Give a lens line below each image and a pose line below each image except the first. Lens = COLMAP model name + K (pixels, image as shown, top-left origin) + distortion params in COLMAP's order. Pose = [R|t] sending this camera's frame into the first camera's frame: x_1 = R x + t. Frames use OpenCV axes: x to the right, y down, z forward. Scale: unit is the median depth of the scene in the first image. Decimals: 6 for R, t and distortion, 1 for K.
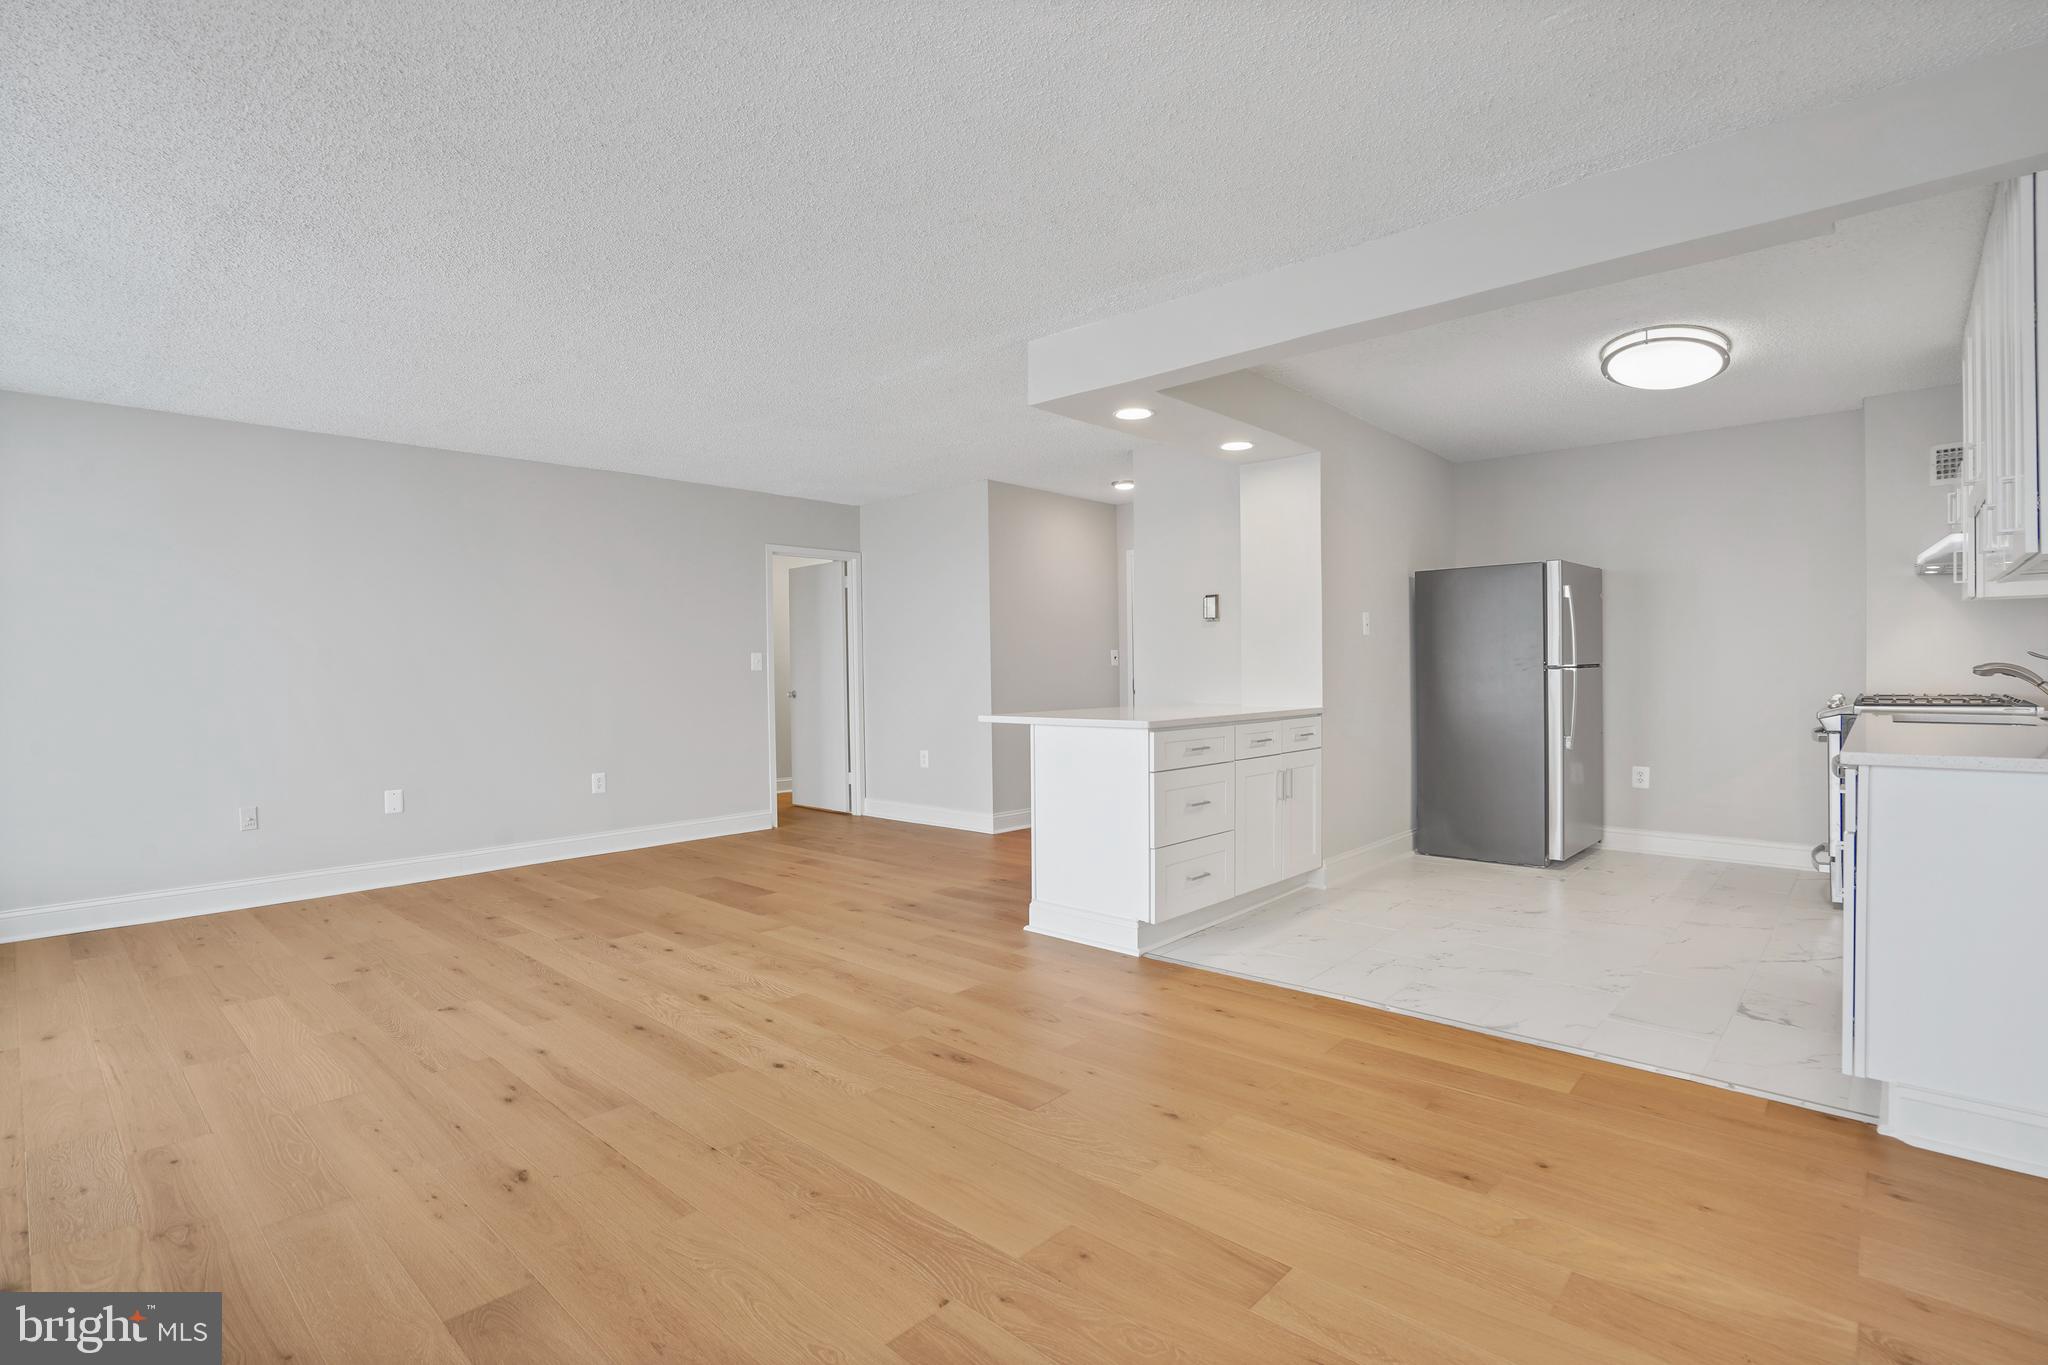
lens RADIAL K [[976.2, 0, 1019.2], [0, 976.2, 687.7], [0, 0, 1]] dist [-0.053595, 0.019810]
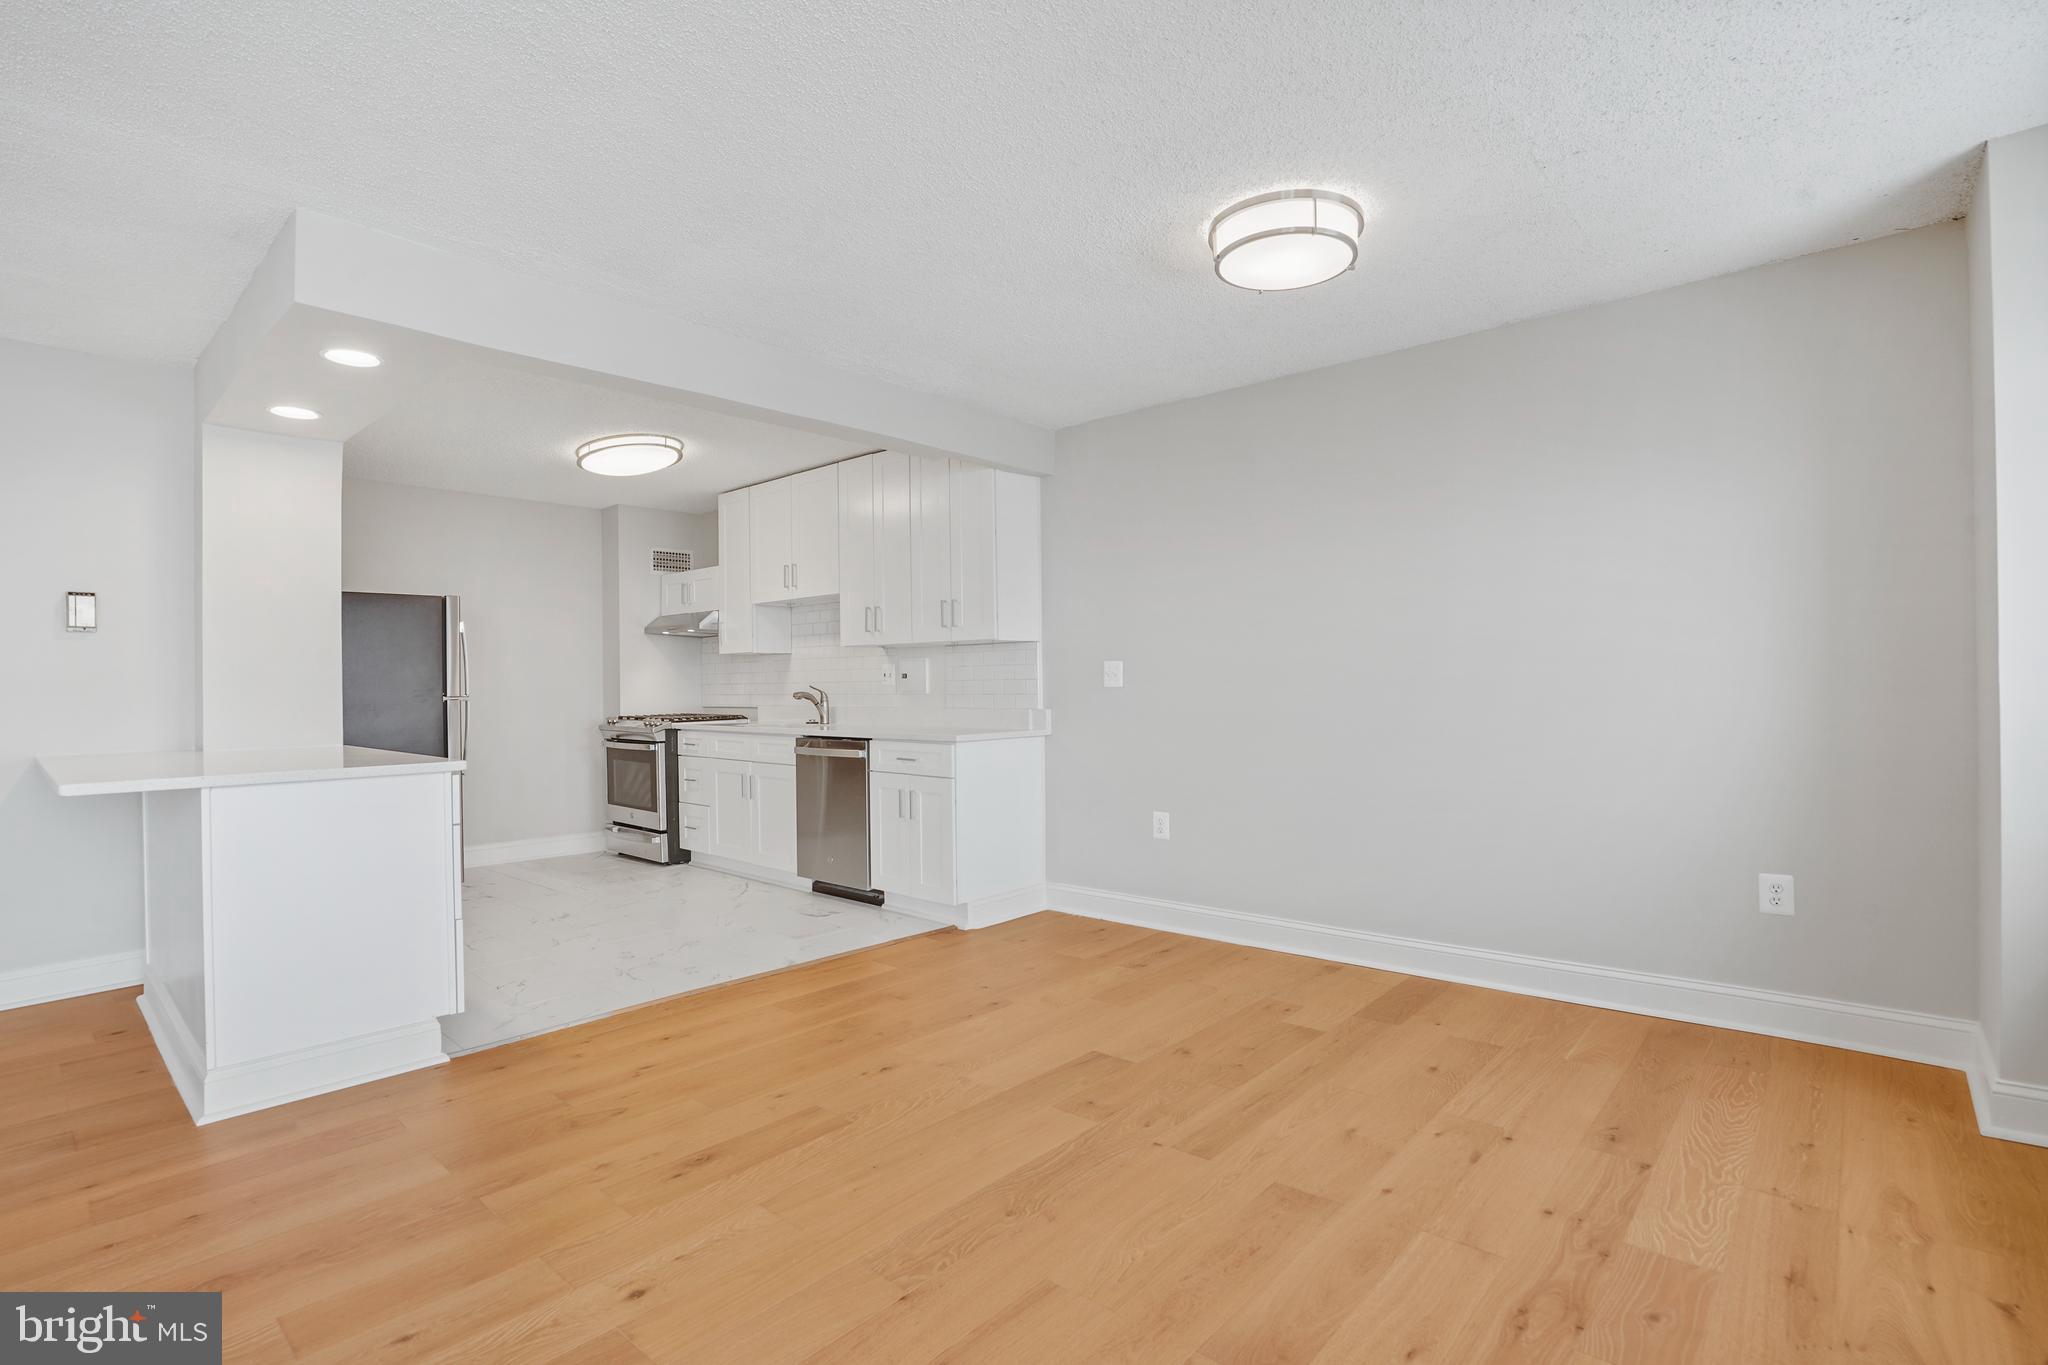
lens RADIAL K [[976.2, 0, 1019.2], [0, 976.2, 687.7], [0, 0, 1]] dist [-0.053595, 0.019810]
pose [[-0.018766, 0.011233, 0.999761, -0.576815], [0.031643, 0.999443, -0.010635, -0.002285], [-0.999323, 0.031436, -0.019111, 0.473218]]
